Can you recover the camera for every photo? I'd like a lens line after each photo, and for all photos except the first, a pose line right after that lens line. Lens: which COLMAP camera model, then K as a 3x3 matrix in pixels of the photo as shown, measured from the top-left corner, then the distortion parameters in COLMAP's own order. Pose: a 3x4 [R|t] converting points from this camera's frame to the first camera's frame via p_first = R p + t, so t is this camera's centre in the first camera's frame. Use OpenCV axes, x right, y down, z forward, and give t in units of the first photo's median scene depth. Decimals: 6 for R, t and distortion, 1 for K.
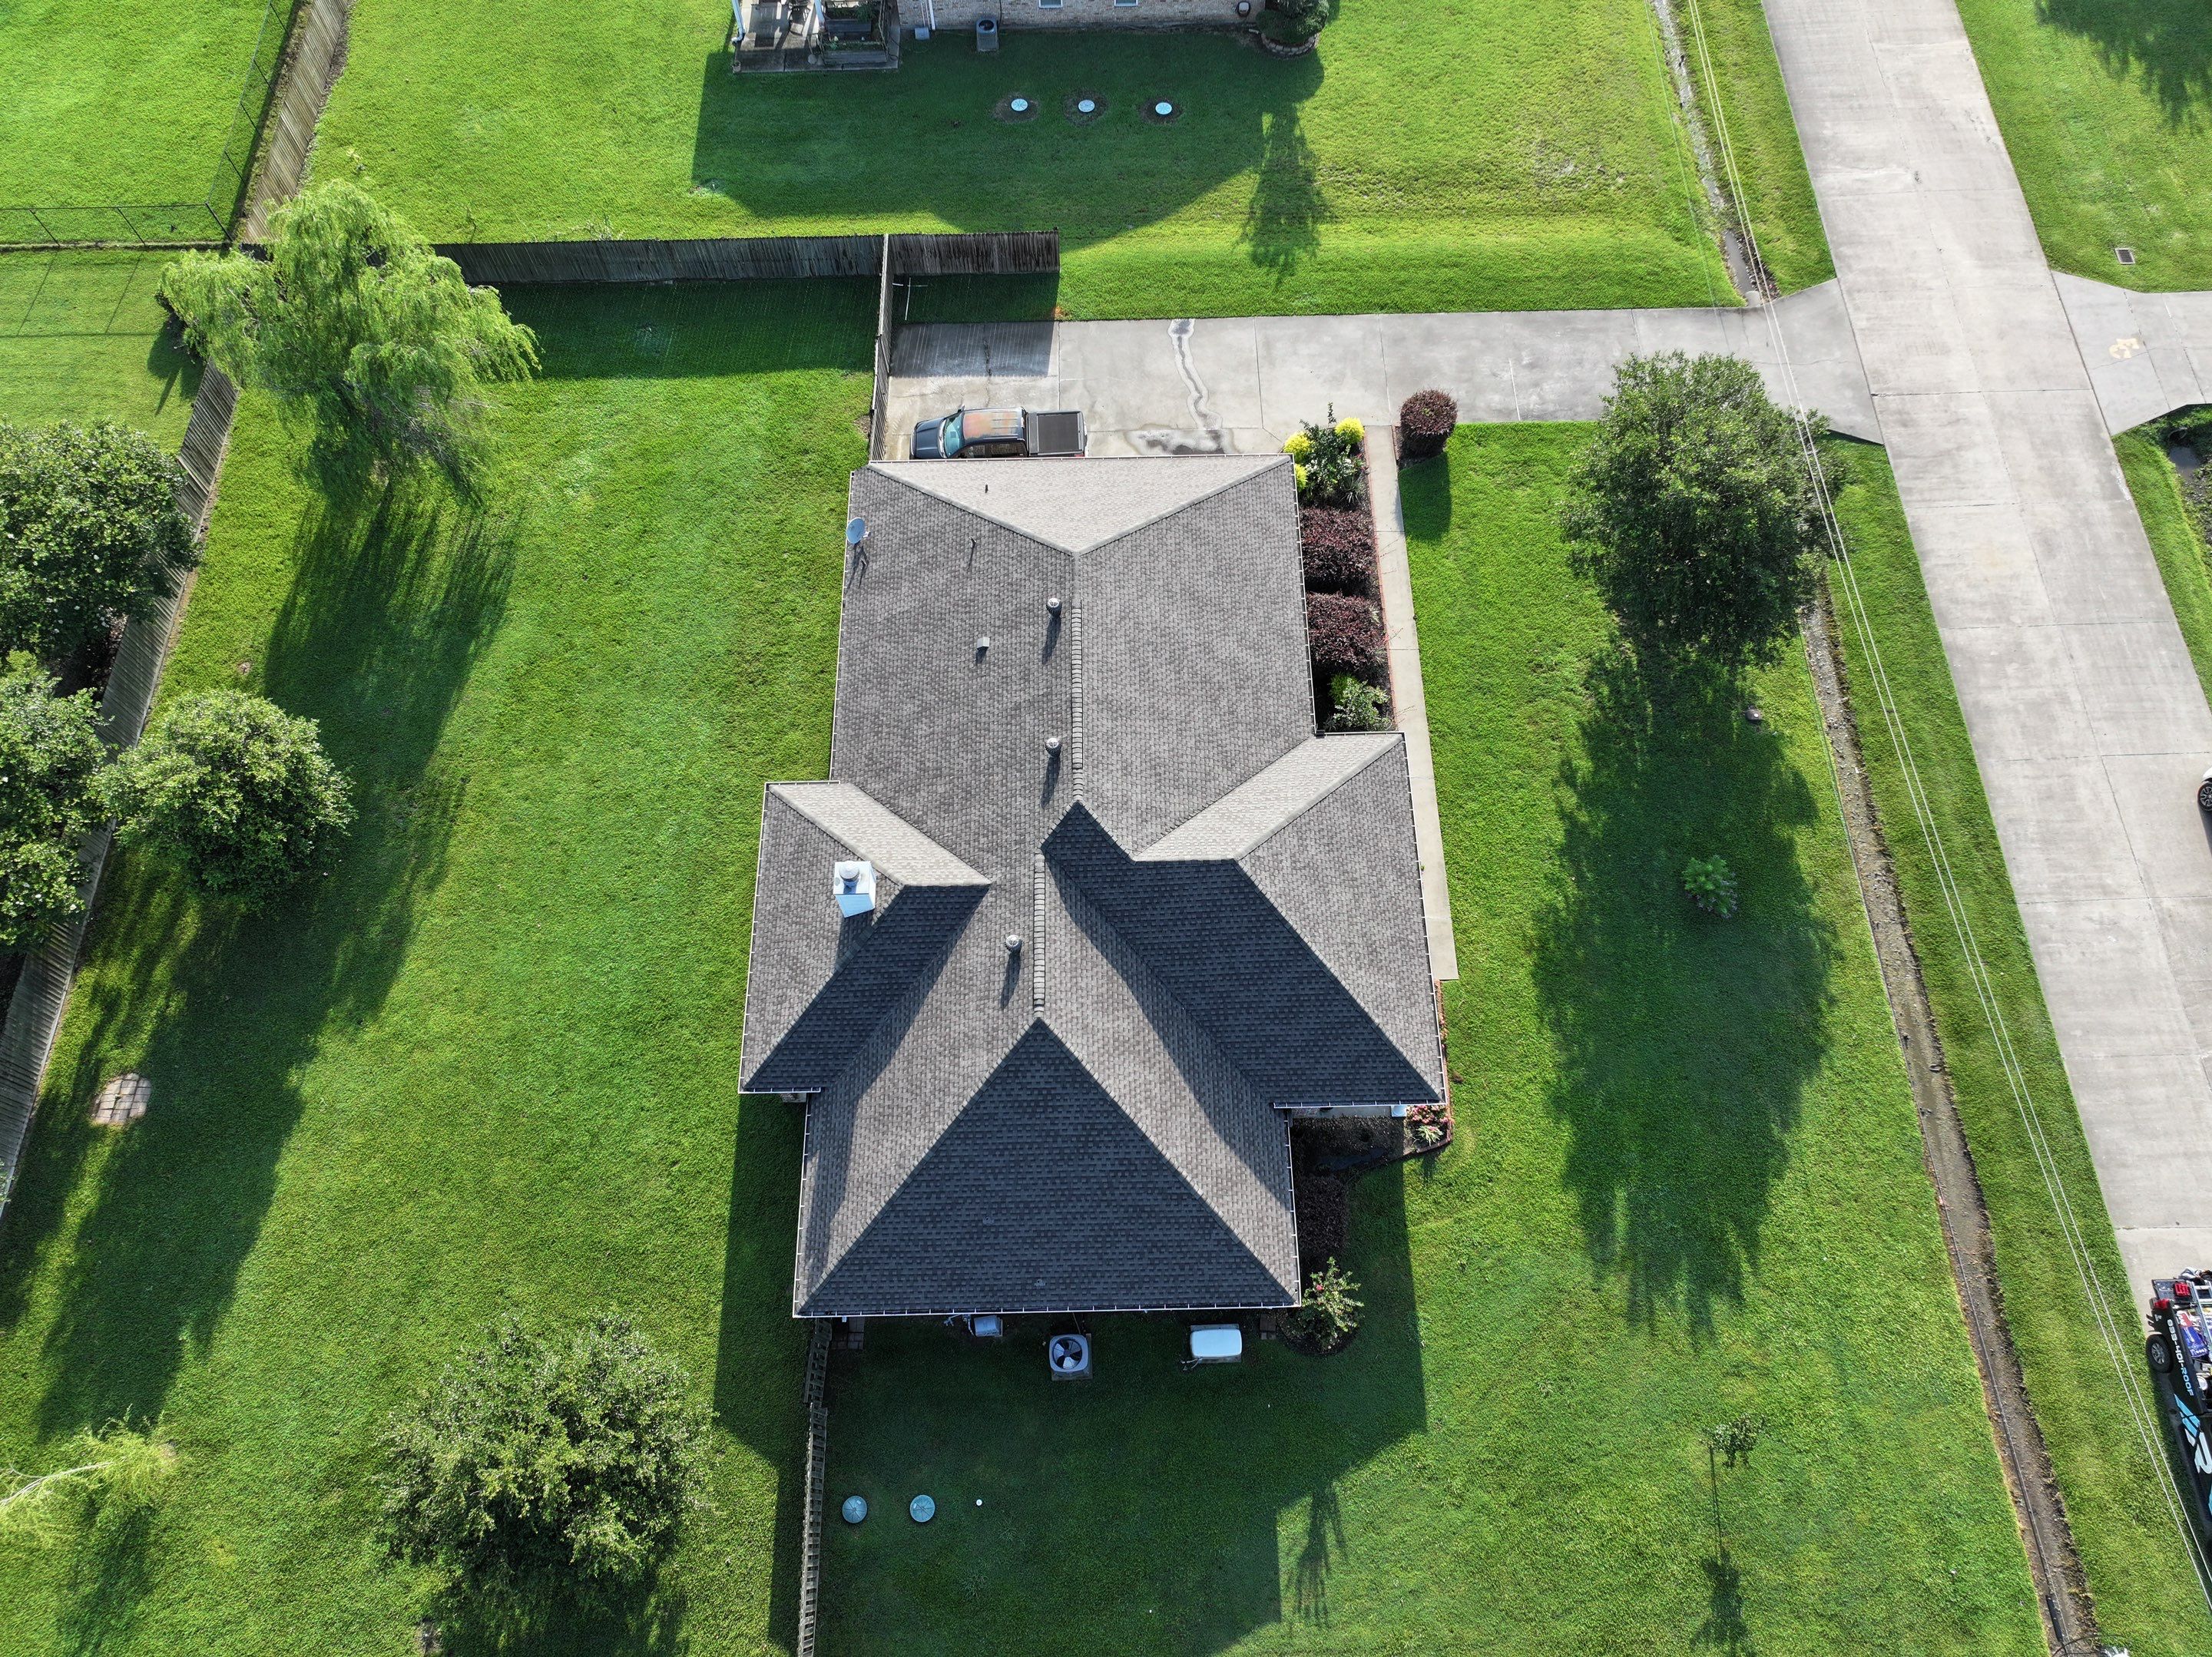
lens RADIAL K [[1547.5, 0, 1110.3], [0, 1547.5, 820.3], [0, 0, 1]] dist [-0.001501, 0.017186]
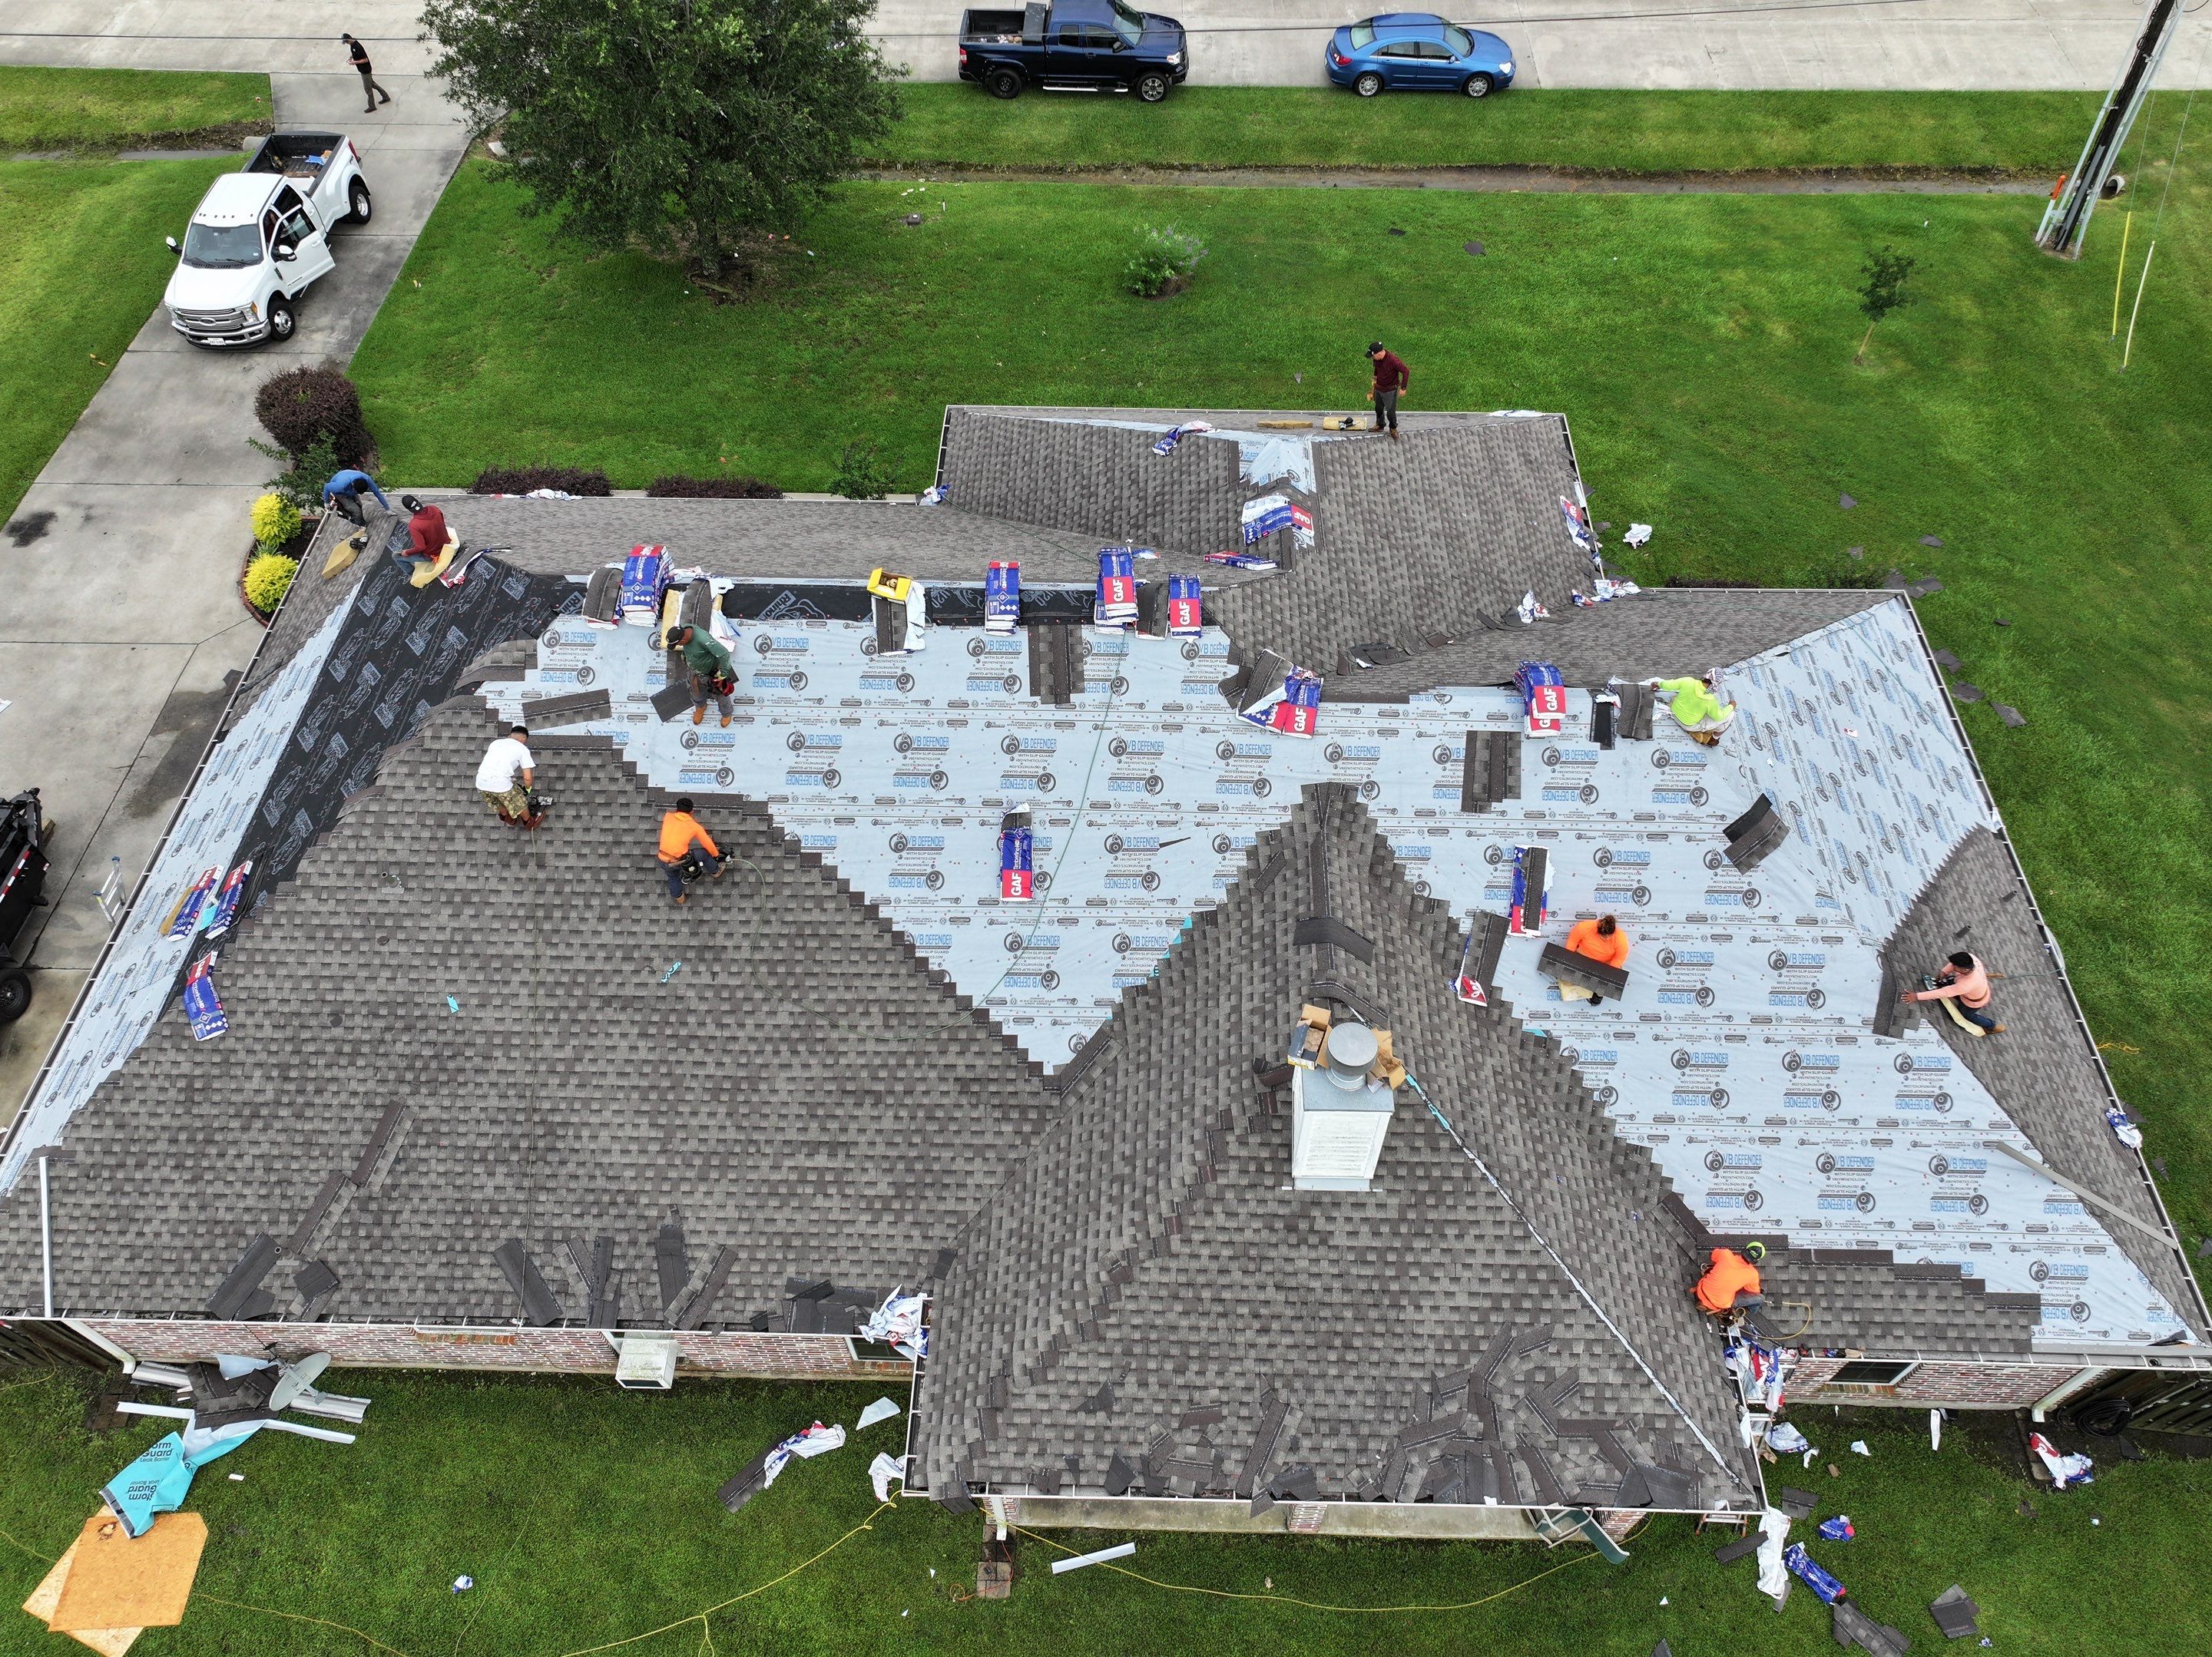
lens RADIAL K [[1547.5, 0, 1113.5], [0, 1547.5, 827.4], [0, 0, 1]] dist [-0.001501, 0.017186]
pose [[0.043542, -0.784303, 0.618848, -0.327717], [0.903655, 0.295074, 0.310385, -0.141955], [-0.426042, 0.545711, 0.721587, 0.630328]]
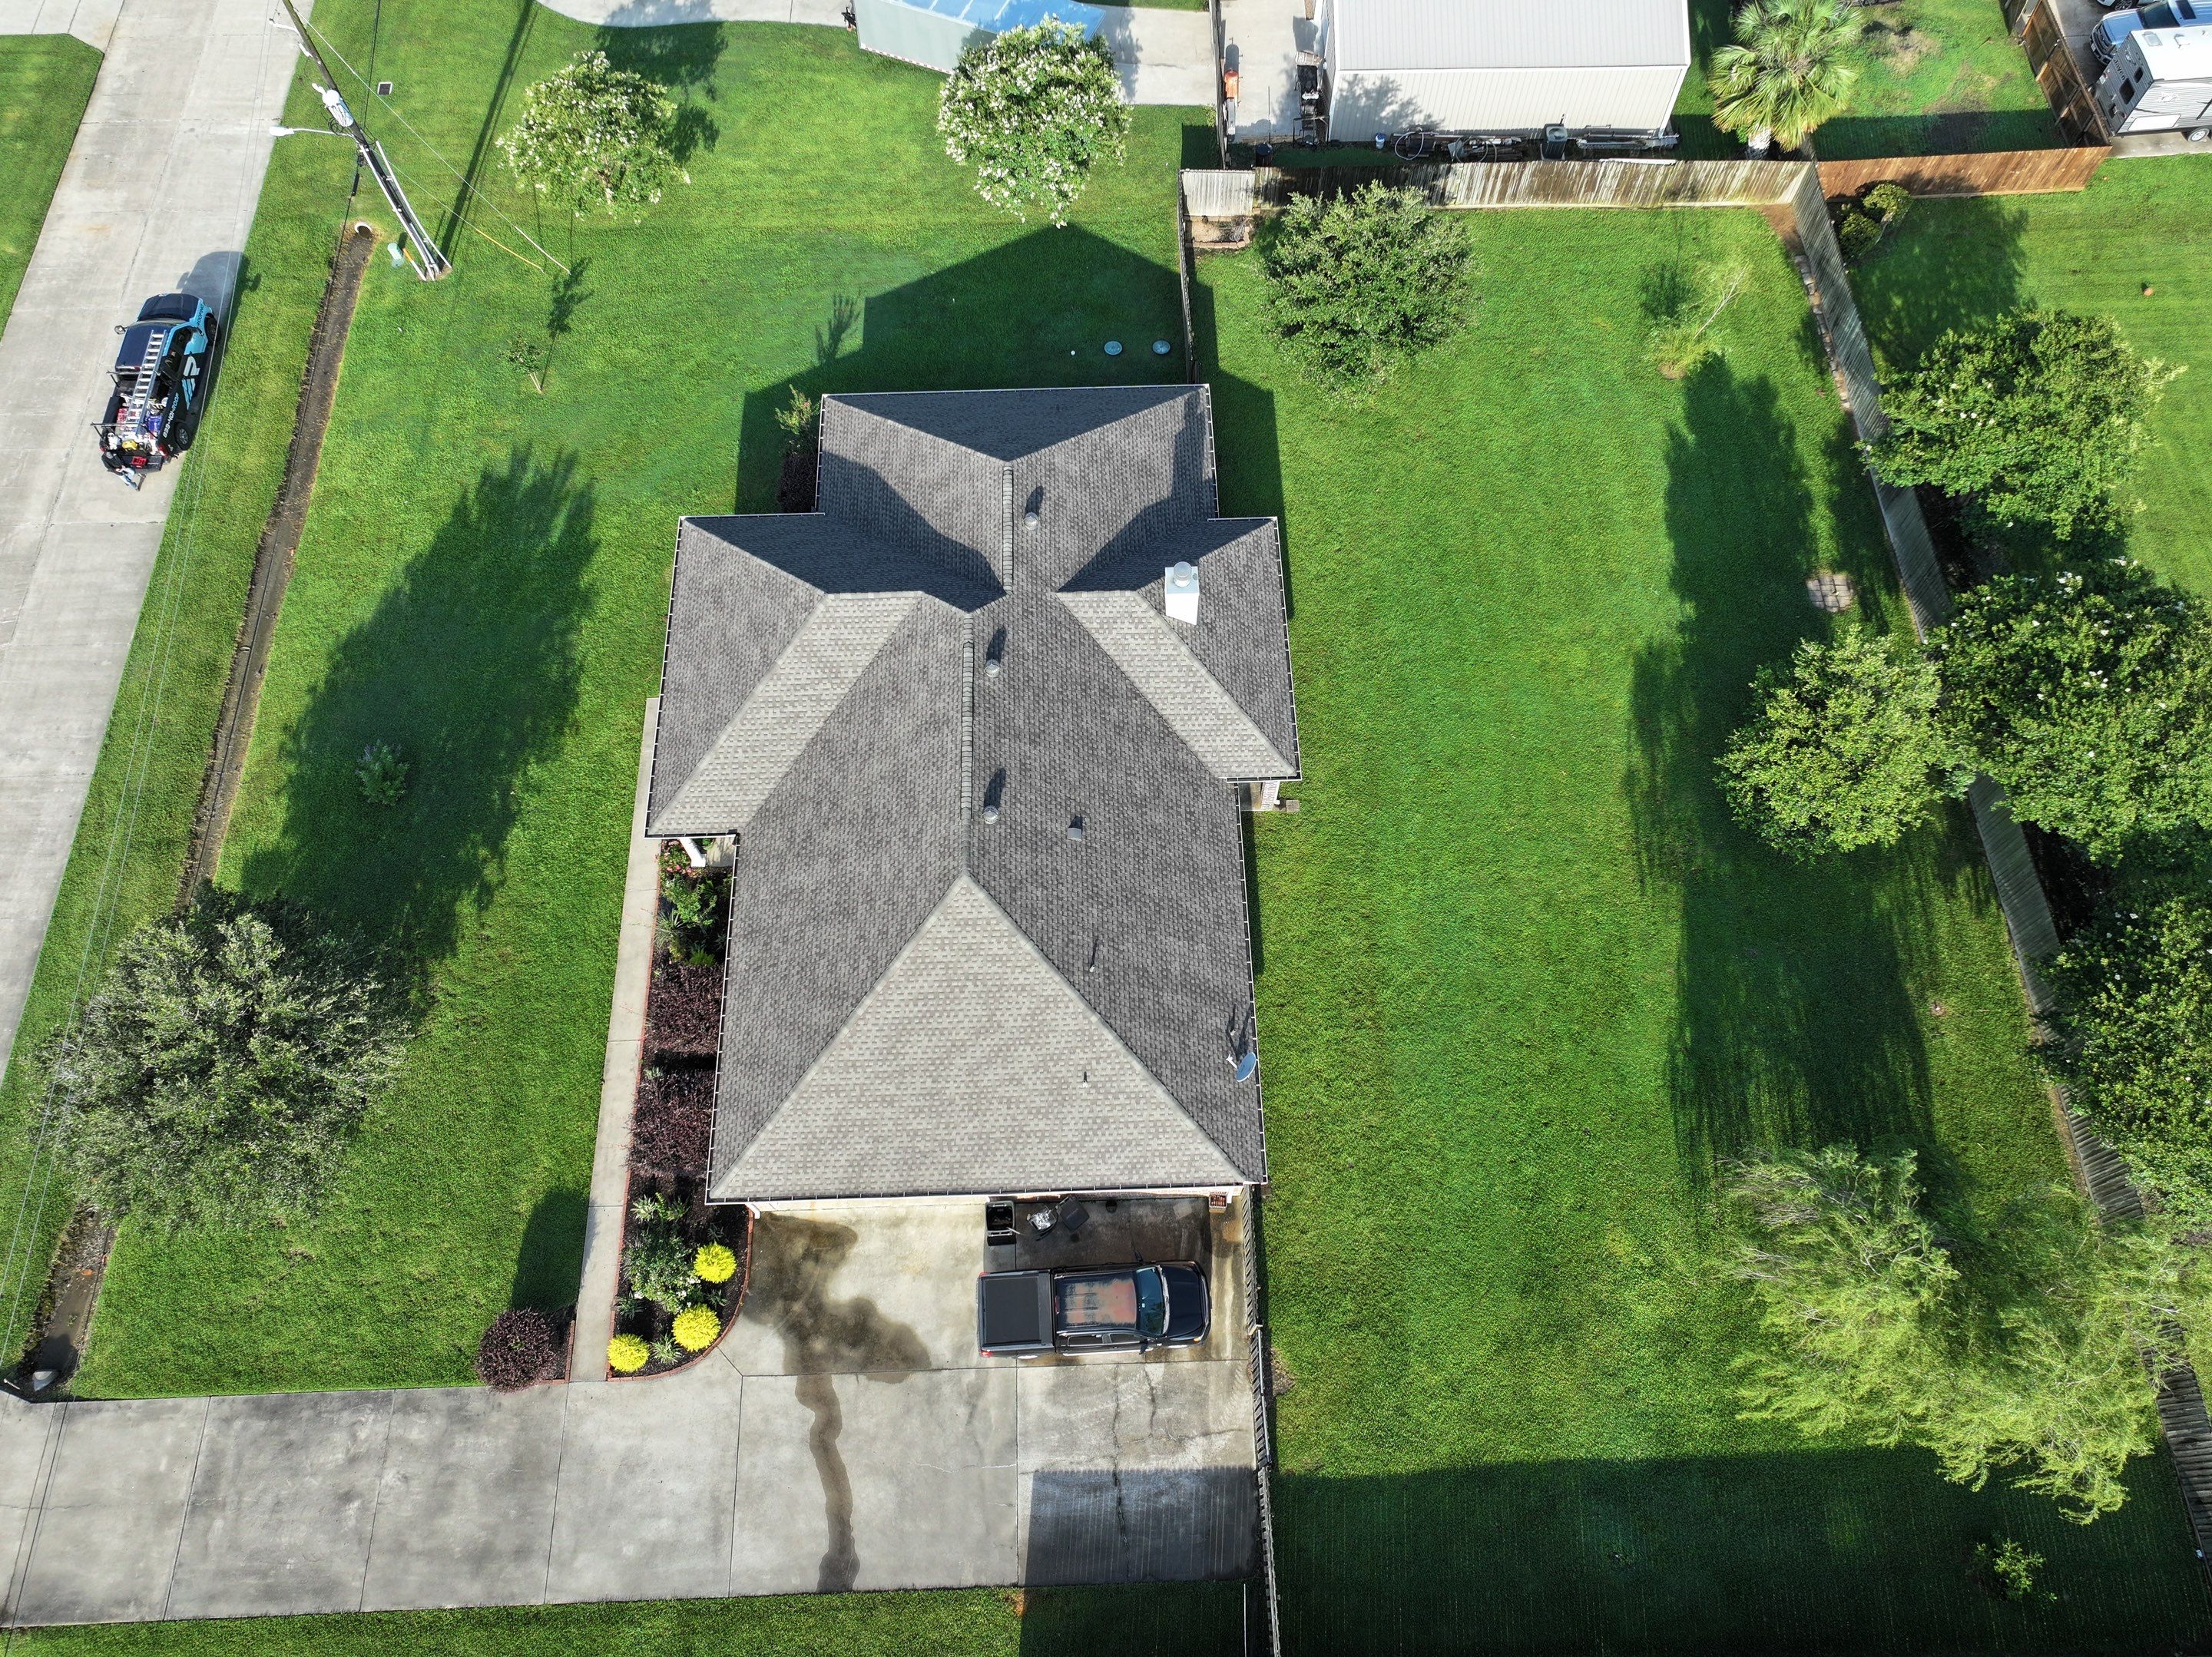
lens RADIAL K [[1547.5, 0, 1121.4], [0, 1547.5, 827.7], [0, 0, 1]] dist [-0.001501, 0.017186]
pose [[-0.999800, 0.019574, 0.004170, -0.112069], [-0.009040, -0.627583, 0.778497, -0.819180], [0.017856, 0.778303, 0.627635, 0.405466]]
